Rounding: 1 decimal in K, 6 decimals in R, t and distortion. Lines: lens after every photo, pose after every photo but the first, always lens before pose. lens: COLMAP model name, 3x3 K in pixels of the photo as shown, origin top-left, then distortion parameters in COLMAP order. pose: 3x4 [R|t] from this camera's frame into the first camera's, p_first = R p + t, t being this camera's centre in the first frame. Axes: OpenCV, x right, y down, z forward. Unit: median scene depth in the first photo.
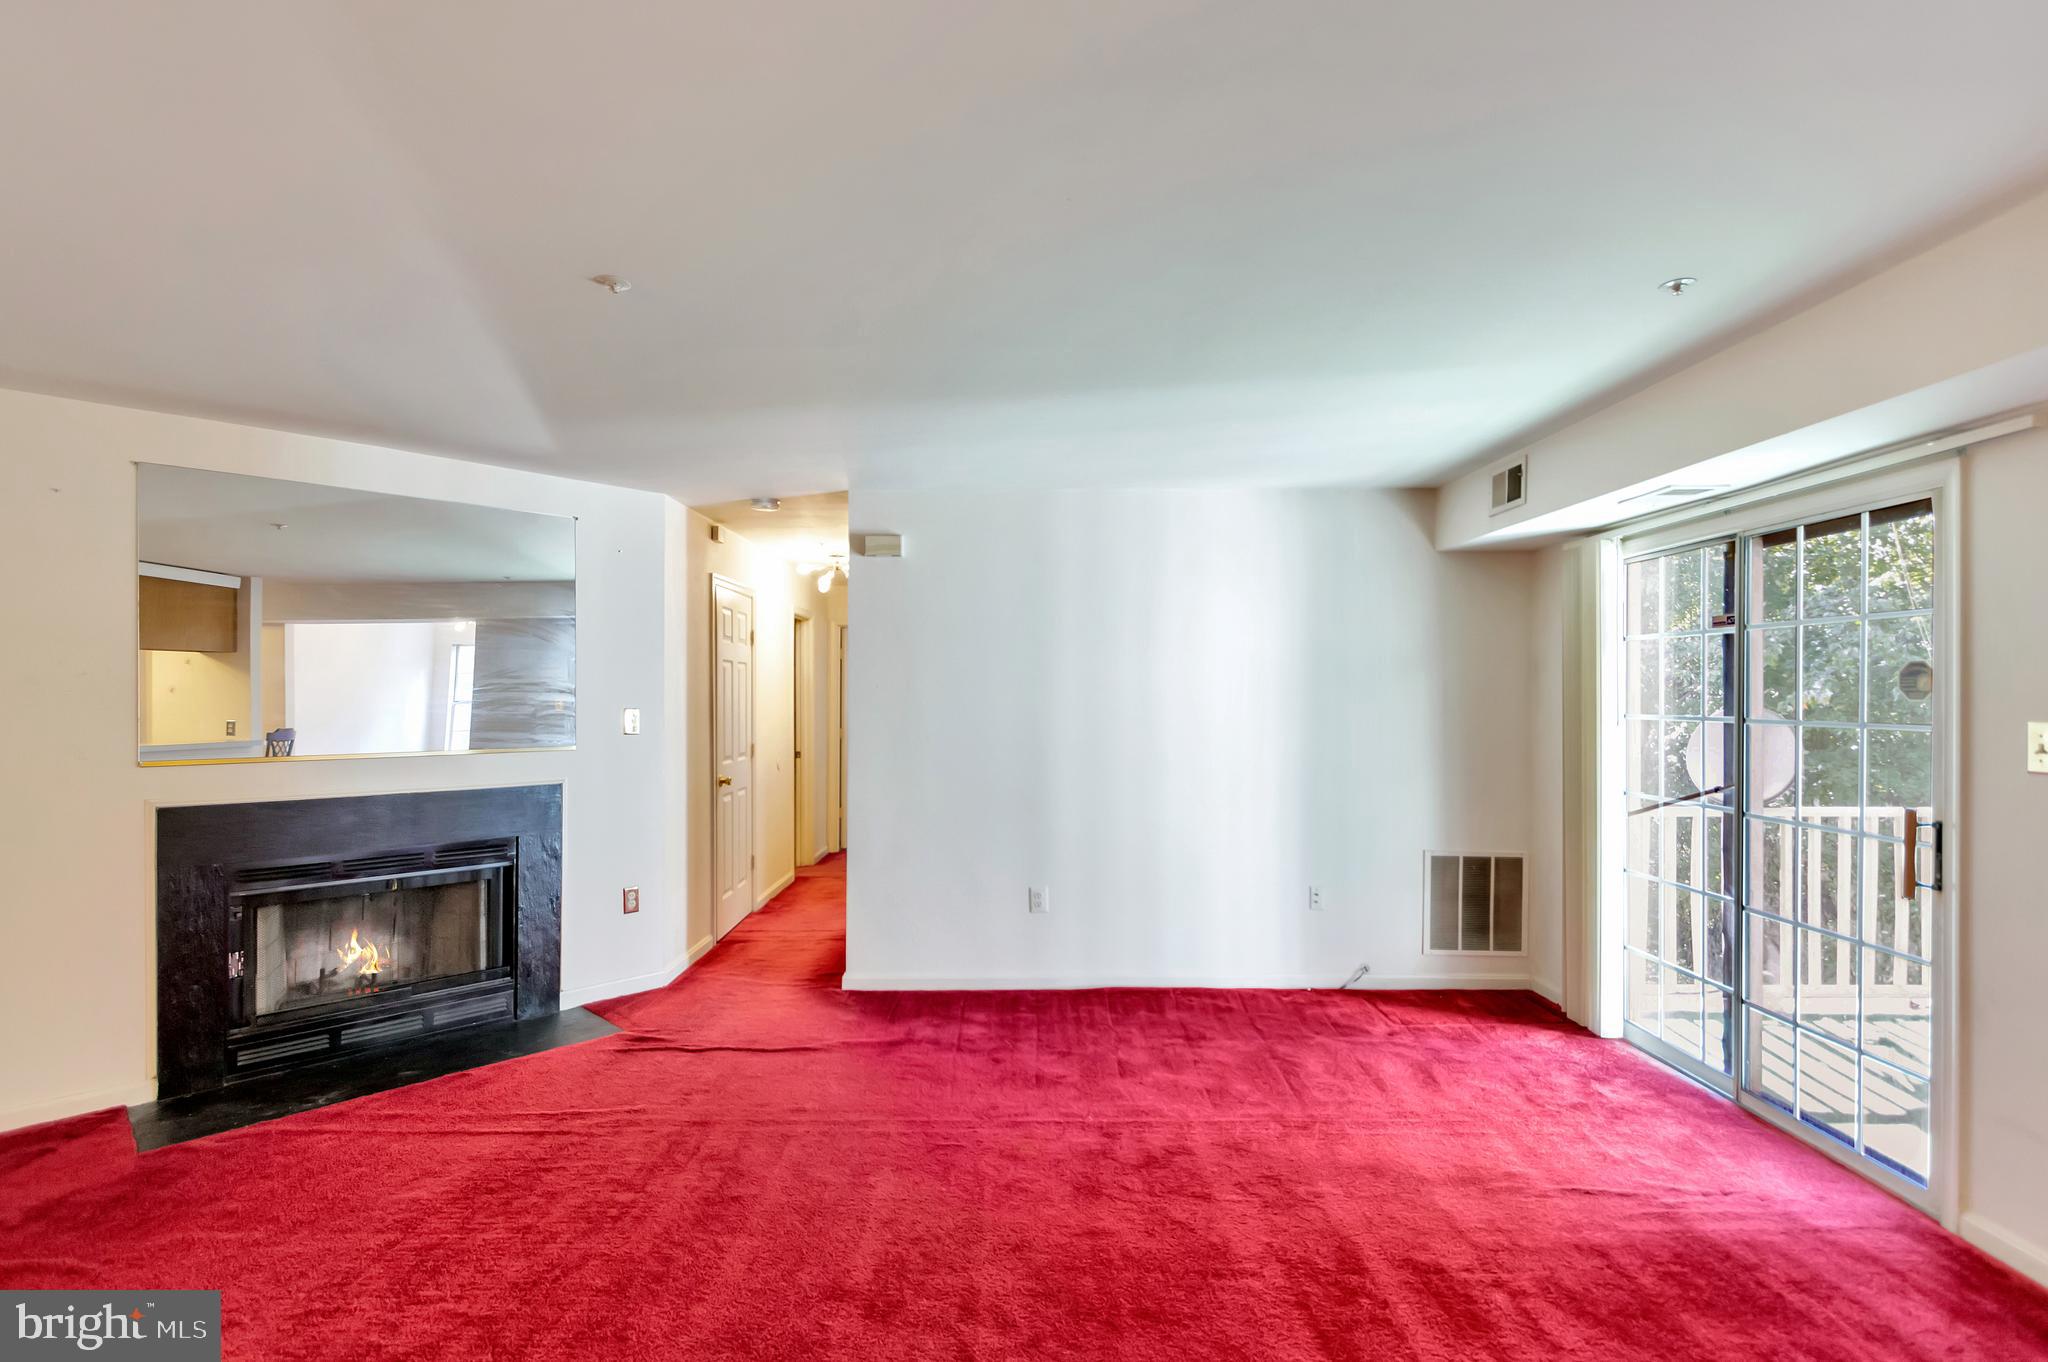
lens RADIAL K [[967.4, 0, 1015.3], [0, 967.4, 699.1], [0, 0, 1]] dist [0.016678, -0.011849]
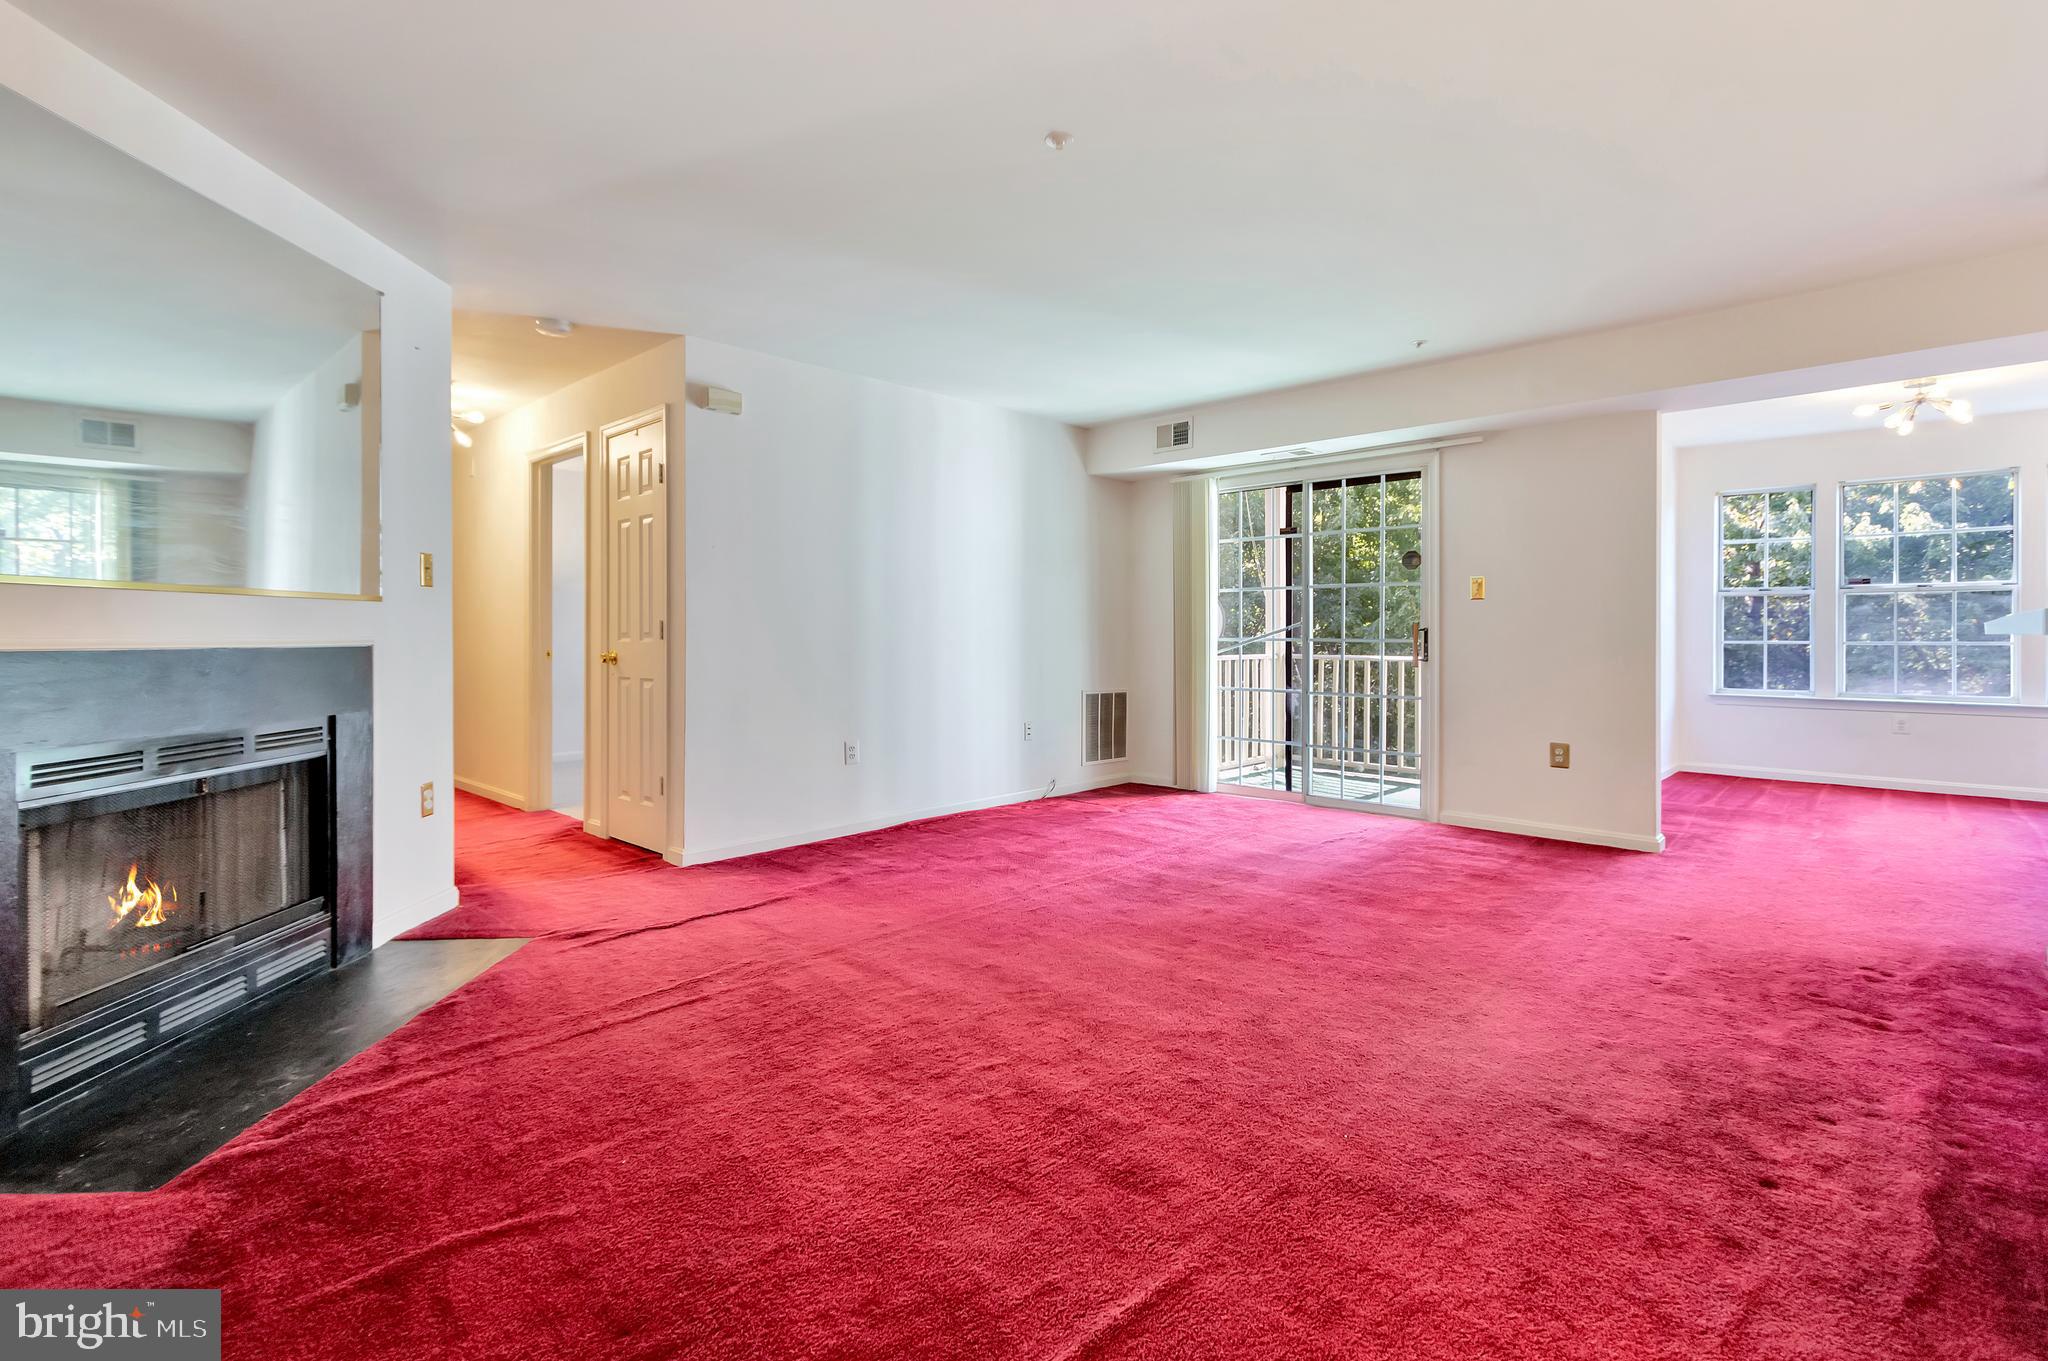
lens RADIAL K [[966.9, 0, 1019.8], [0, 966.9, 637.7], [0, 0, 1]] dist [-0.000510, -0.000706]
pose [[0.686084, -0.004900, 0.727506, -0.698113], [0.004033, 0.999988, 0.002932, 0.084218], [-0.727511, 0.000922, 0.686095, 0.131372]]
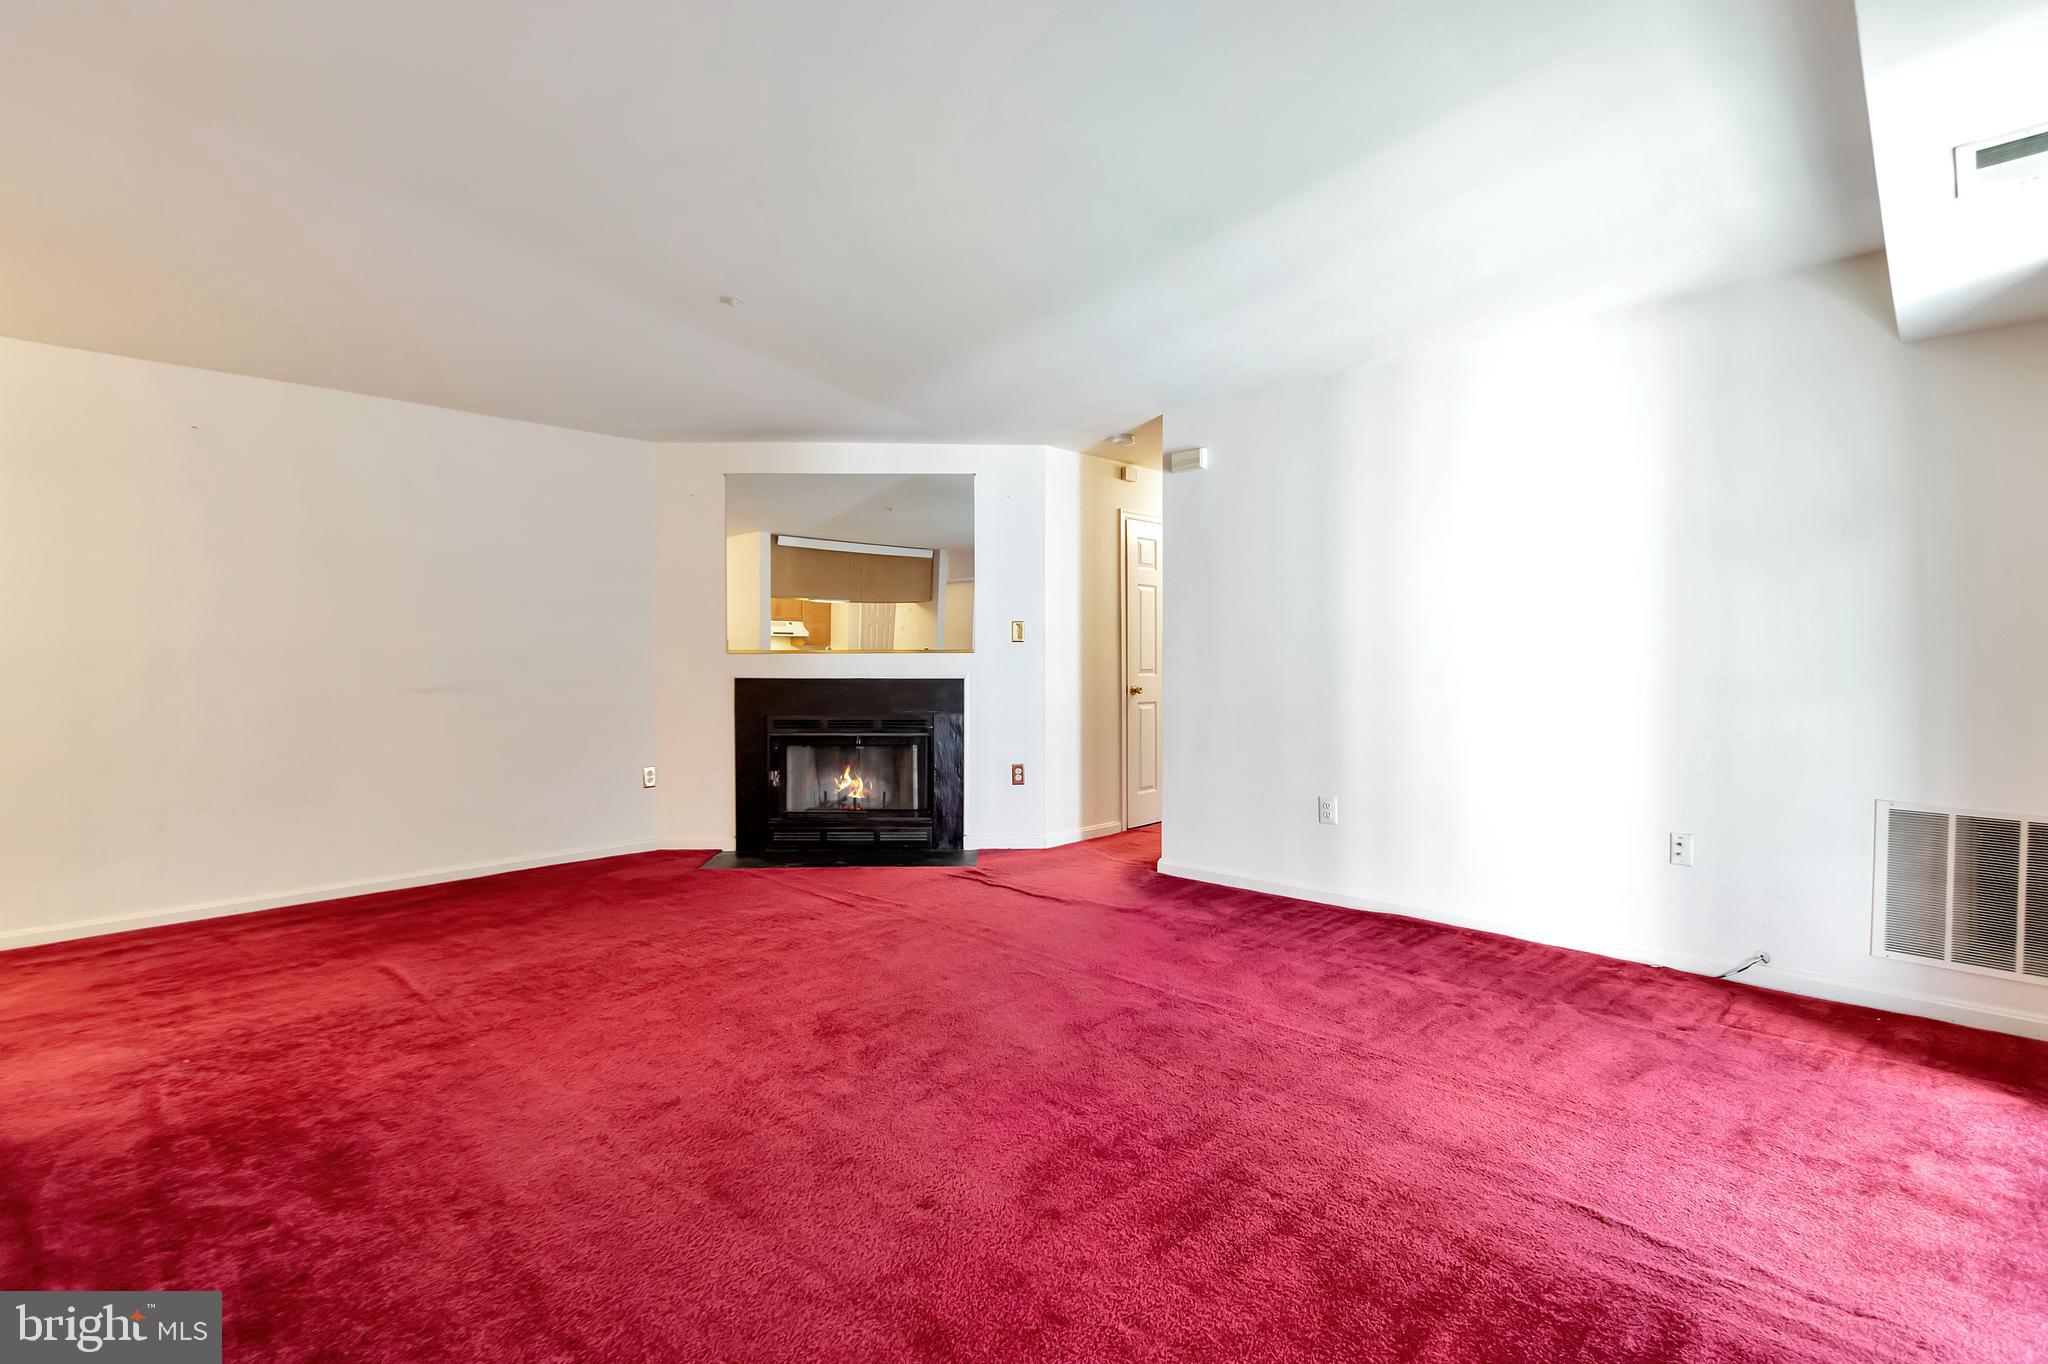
lens RADIAL K [[936.1, 0, 1012.6], [0, 936.1, 673.9], [0, 0, 1]] dist [-0.001044, -0.000263]
pose [[0.714869, 0.009888, -0.699188, 0.487335], [-0.001512, 0.999920, 0.012595, 0.068648], [0.699257, -0.007946, 0.714827, 0.144786]]
